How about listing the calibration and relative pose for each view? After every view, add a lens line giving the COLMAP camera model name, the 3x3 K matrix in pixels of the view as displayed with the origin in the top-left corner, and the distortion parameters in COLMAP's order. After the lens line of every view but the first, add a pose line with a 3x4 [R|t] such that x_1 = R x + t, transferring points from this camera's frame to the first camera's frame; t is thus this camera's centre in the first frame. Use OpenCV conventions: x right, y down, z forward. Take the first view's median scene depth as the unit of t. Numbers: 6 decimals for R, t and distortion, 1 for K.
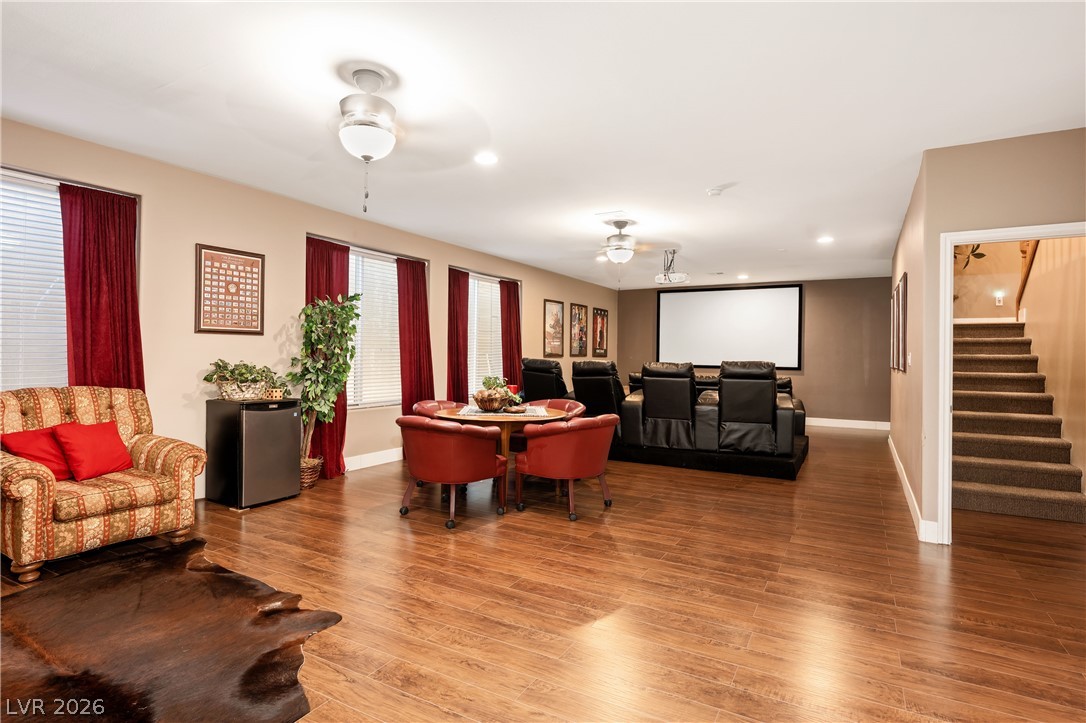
lens RADIAL K [[548.1, 0, 536.3], [0, 548.1, 358.7], [0, 0, 1]] dist [-0.025814, -0.000346]
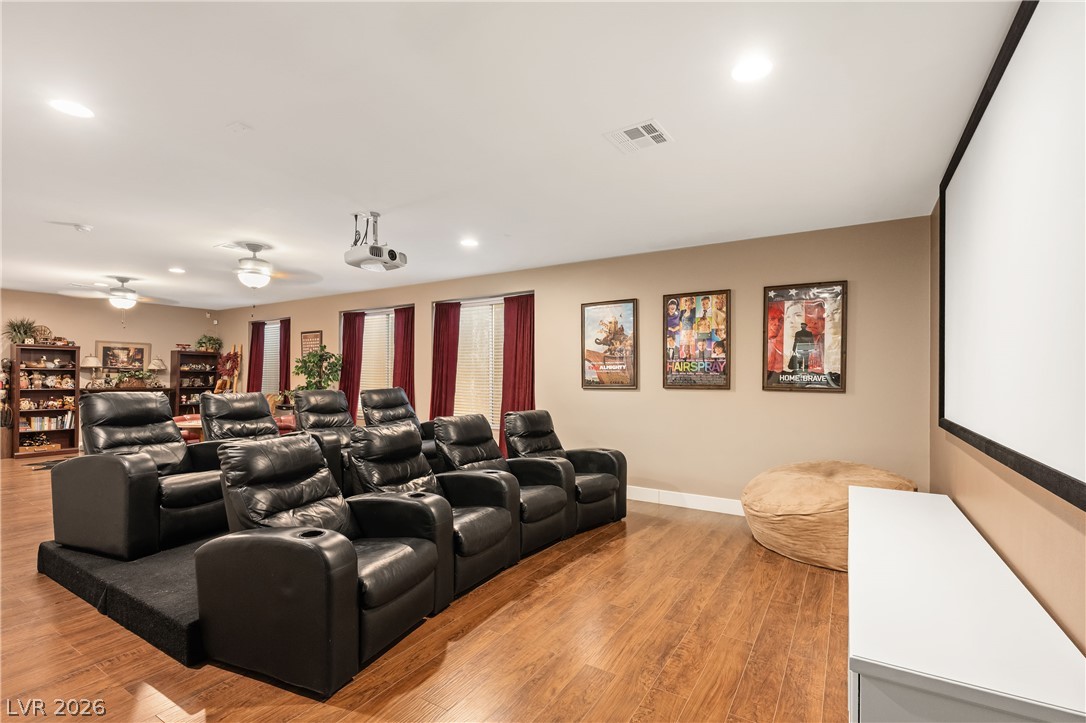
lens RADIAL K [[487.9, 0, 560.2], [0, 487.9, 378.7], [0, 0, 1]] dist [-0.000835, 0.000048]
pose [[-0.017542, -0.003316, -0.999841, 1.276899], [-0.009534, 0.999950, -0.003149, -0.024961], [0.999801, 0.009477, -0.017573, 1.990222]]
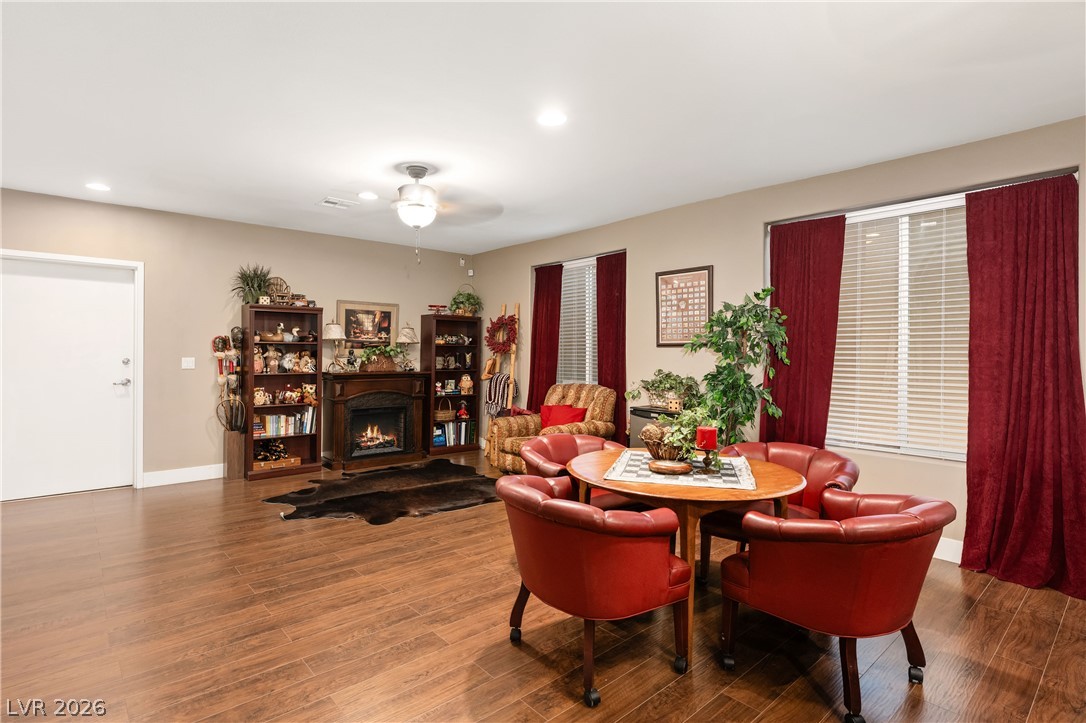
lens RADIAL K [[546.1, 0, 534.0], [0, 546.1, 359.0], [0, 0, 1]] dist [-0.002737, -0.000461]
pose [[-0.327753, 0.004606, -0.944752, 0.576254], [-0.011352, 0.999897, 0.008813, -0.027539], [0.944695, 0.013614, -0.327667, 1.087690]]
